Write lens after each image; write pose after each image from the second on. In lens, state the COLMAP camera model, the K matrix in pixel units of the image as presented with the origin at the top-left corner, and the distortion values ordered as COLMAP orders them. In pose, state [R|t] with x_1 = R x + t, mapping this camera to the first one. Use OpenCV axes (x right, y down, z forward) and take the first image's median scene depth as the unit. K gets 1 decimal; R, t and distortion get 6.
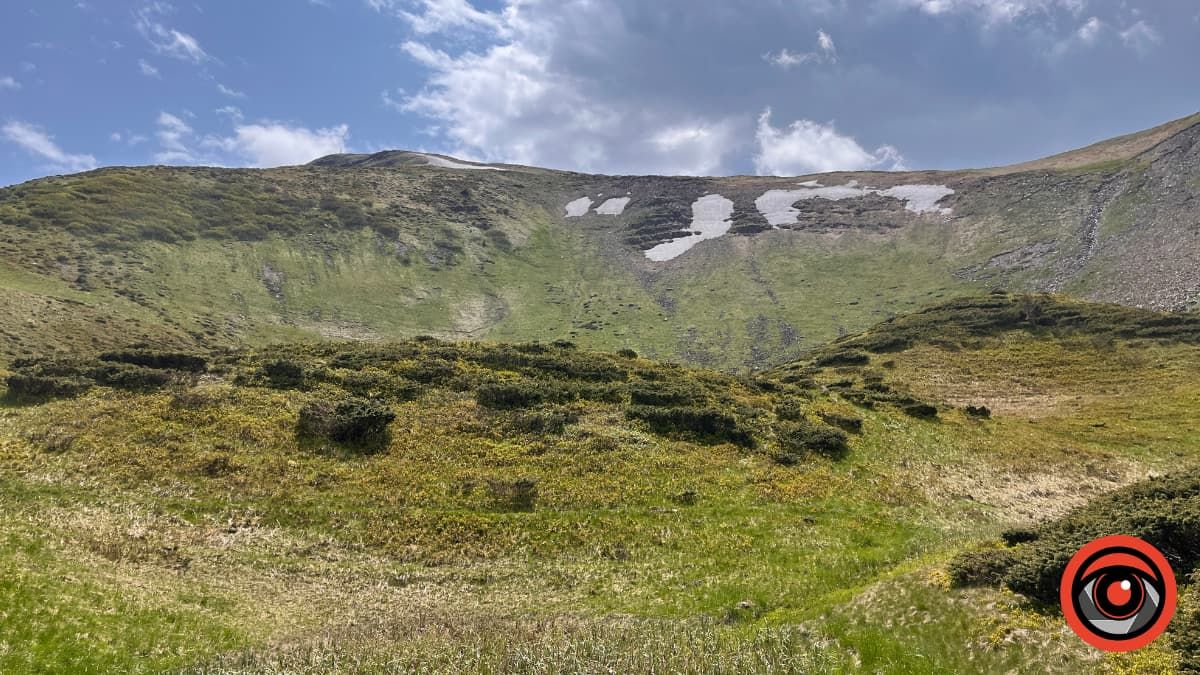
lens RADIAL K [[933.6, 0, 594.5], [0, 933.6, 336.6], [0, 0, 1]] dist [0.063935, -0.089081]
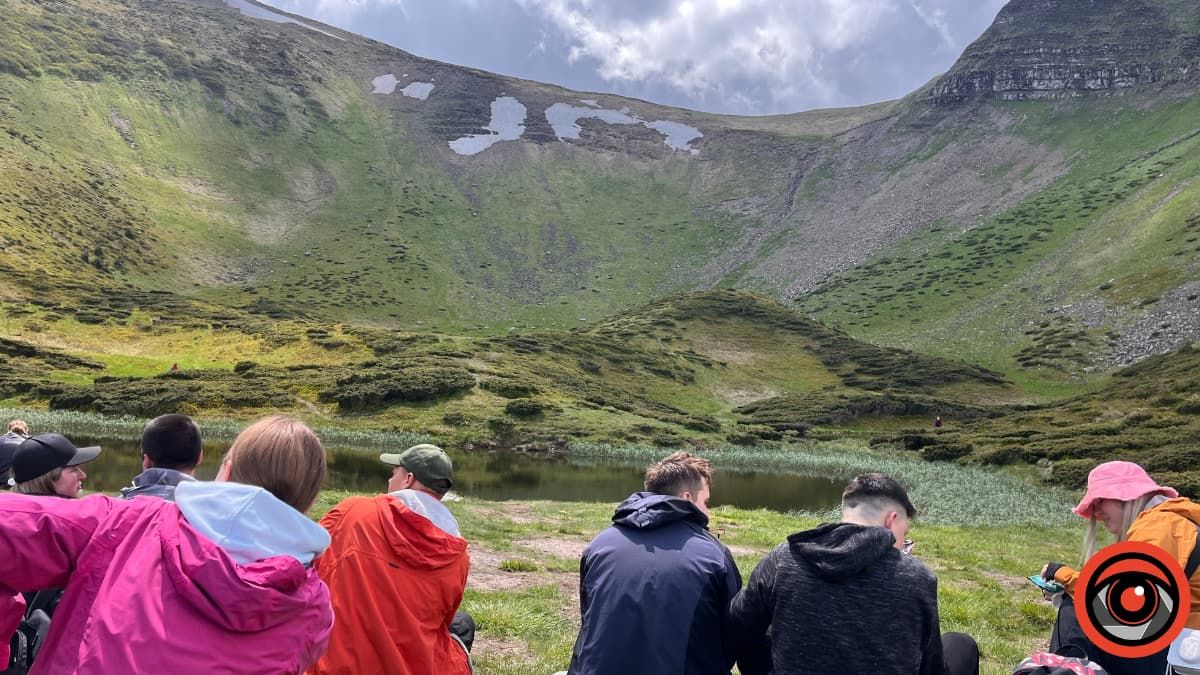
lens RADIAL K [[922.8, 0, 594.5], [0, 922.8, 325.1], [0, 0, 1]] dist [0.049321, -0.056216]
pose [[0.951041, 0.105369, 0.290548, -0.087597], [-0.145264, 0.982175, 0.119296, -0.034786], [-0.272798, -0.155661, 0.949395, -0.170251]]
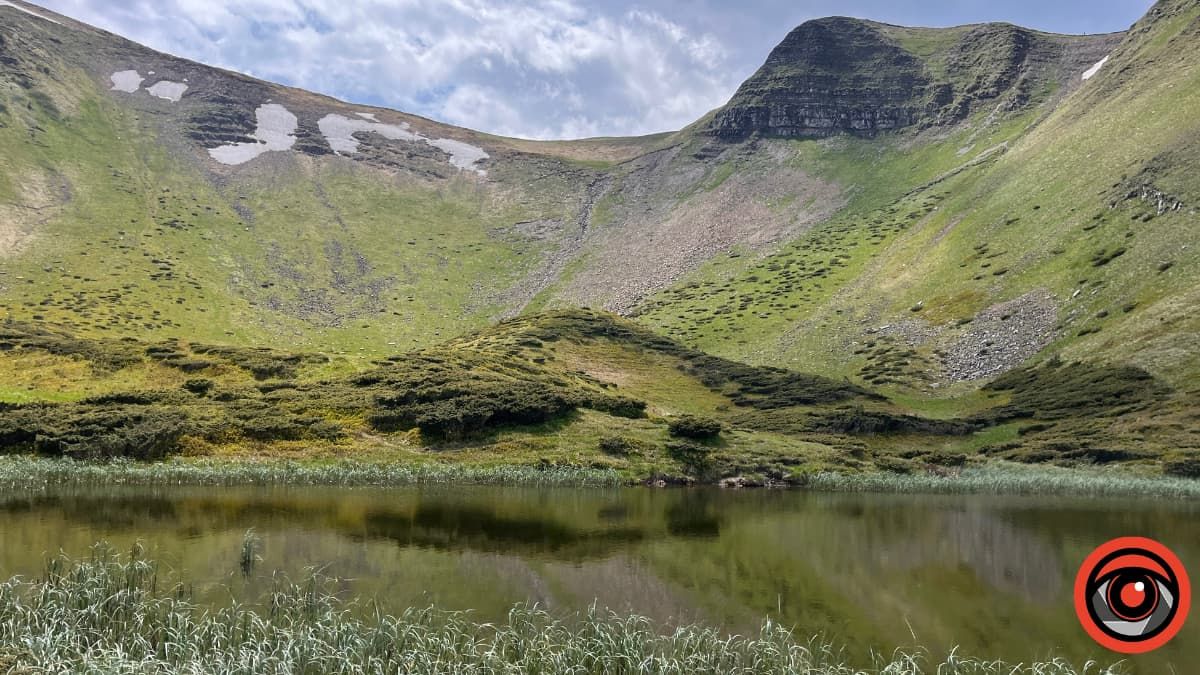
lens RADIAL K [[933.6, 0, 594.5], [0, 933.6, 336.6], [0, 0, 1]] dist [0.063935, -0.089081]
pose [[0.845473, 0.107900, 0.523004, -0.113329], [-0.163399, 0.984672, 0.061001, -0.022757], [-0.508405, -0.137033, 0.850145, -0.130908]]
